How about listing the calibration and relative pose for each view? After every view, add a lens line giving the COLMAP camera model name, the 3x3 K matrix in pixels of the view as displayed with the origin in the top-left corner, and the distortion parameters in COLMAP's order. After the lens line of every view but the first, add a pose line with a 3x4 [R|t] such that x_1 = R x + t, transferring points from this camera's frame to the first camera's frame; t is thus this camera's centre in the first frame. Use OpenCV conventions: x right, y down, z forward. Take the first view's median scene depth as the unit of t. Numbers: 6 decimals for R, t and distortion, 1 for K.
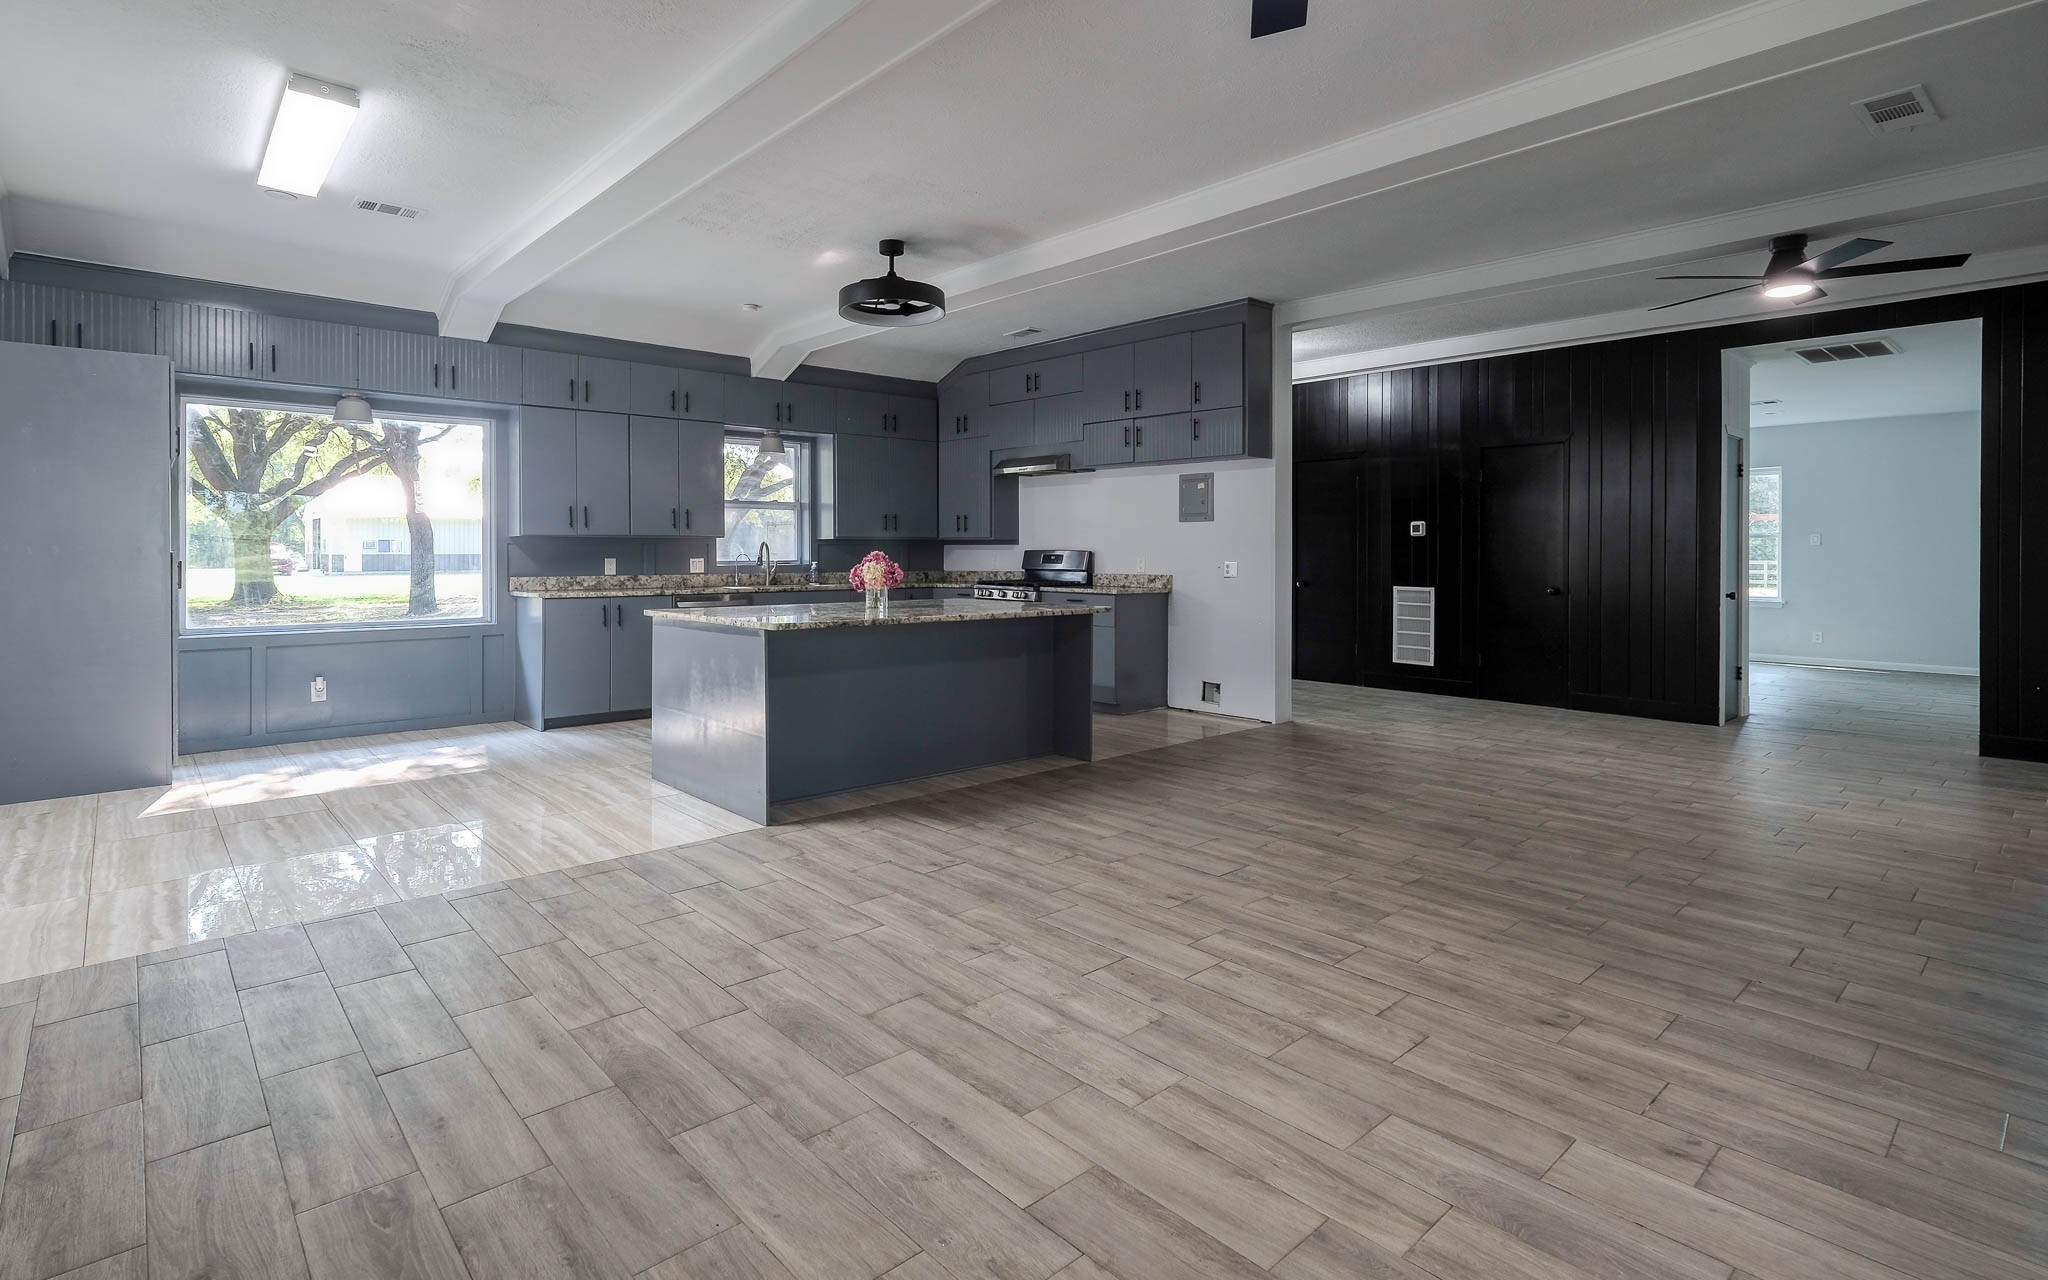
lens RADIAL K [[977.9, 0, 1044.3], [0, 977.9, 548.5], [0, 0, 1]] dist [0.001837, 0.000908]
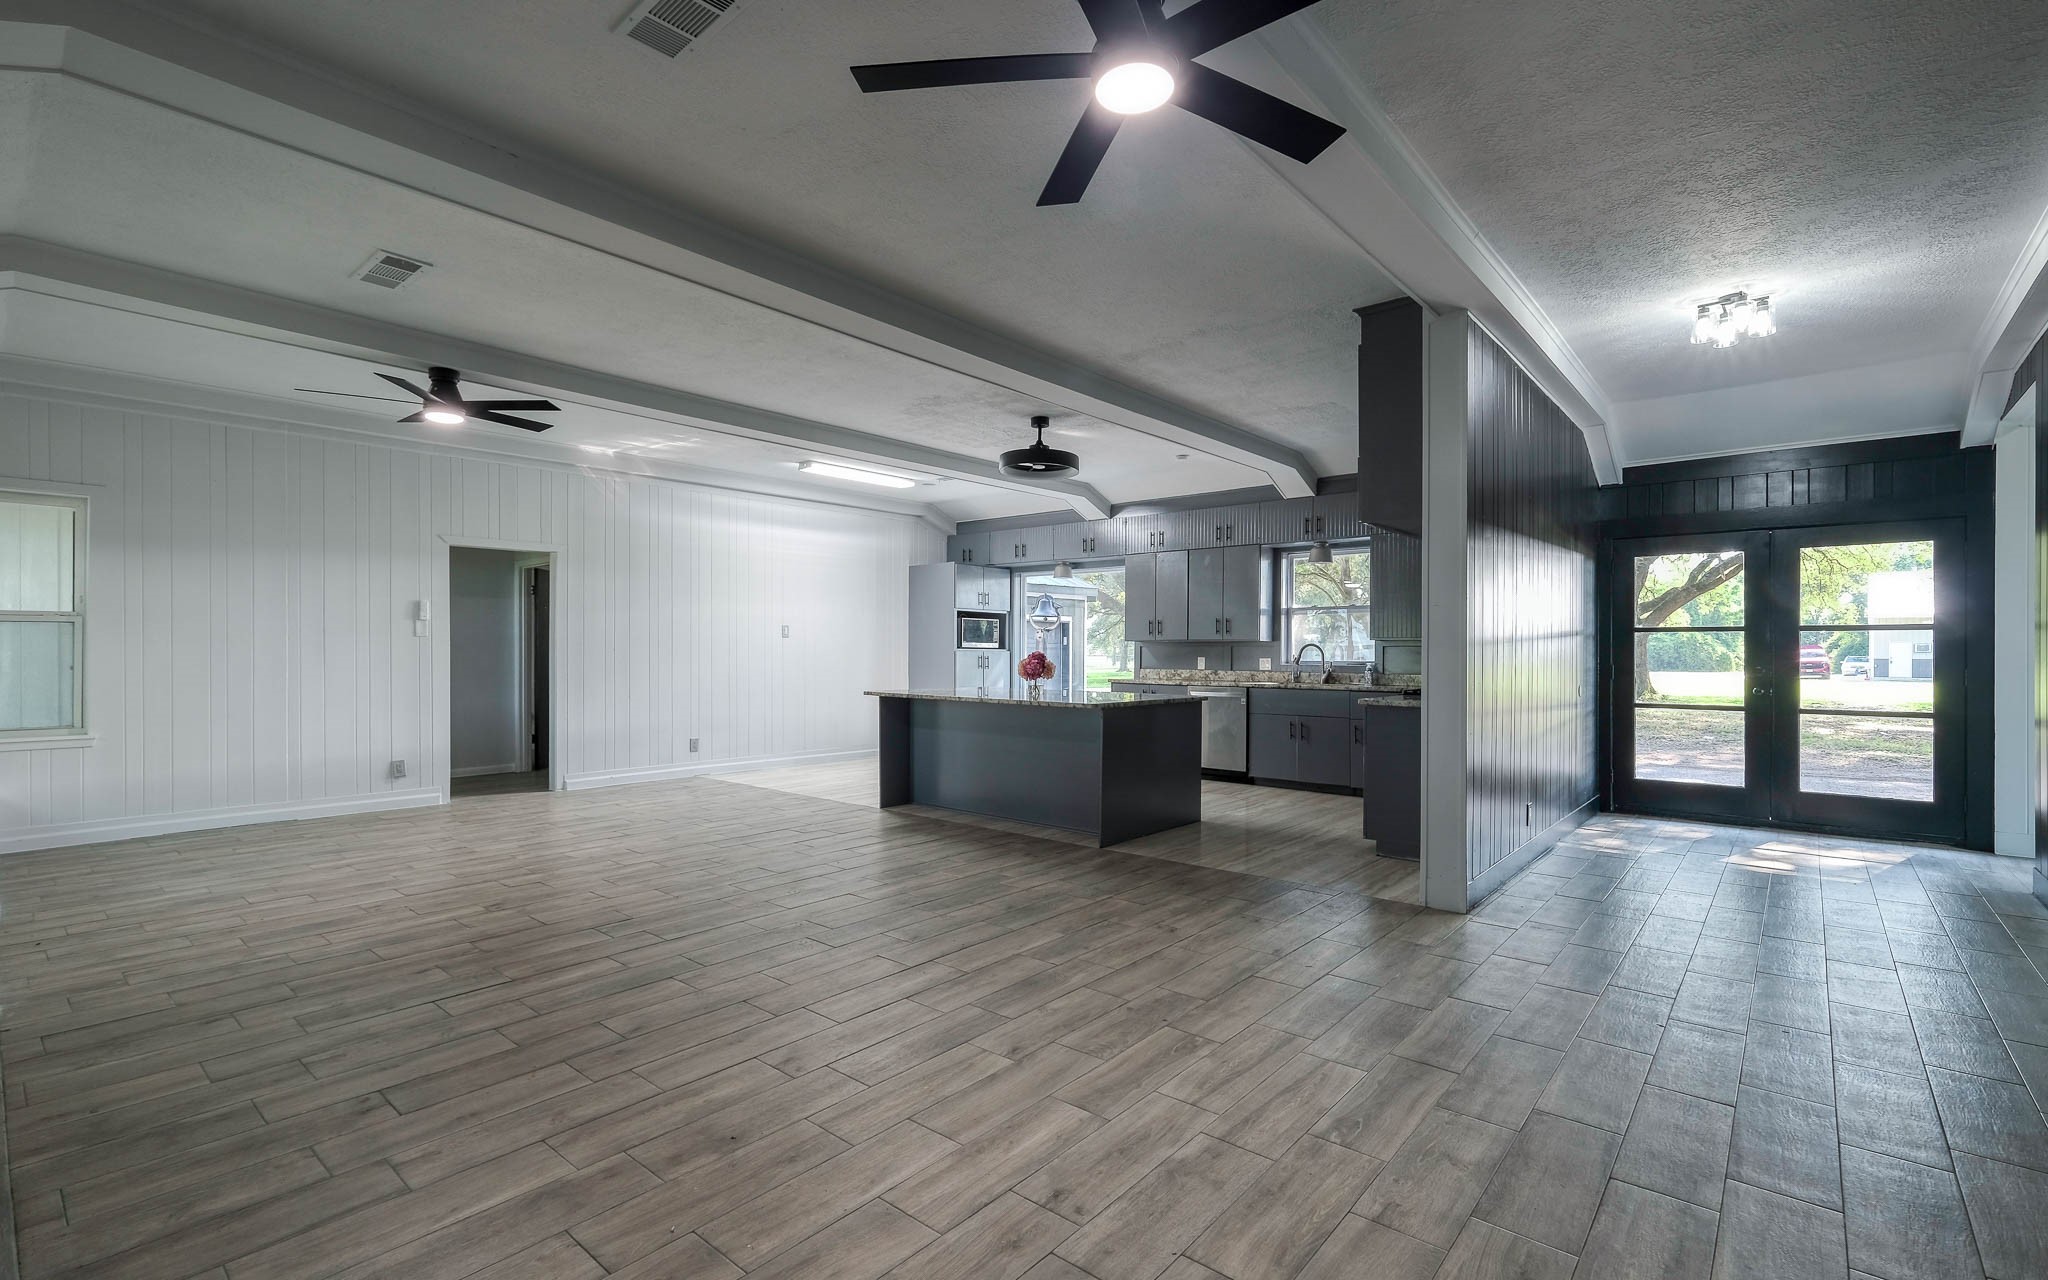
lens RADIAL K [[936.3, 0, 1013.1], [0, 936.3, 649.6], [0, 0, 1]] dist [-0.000279, 0.000055]
pose [[0.111615, -0.000305, -0.993752, 1.103356], [-0.002658, 0.999996, -0.000605, 0.001500], [0.993748, 0.002709, 0.111613, 0.822665]]
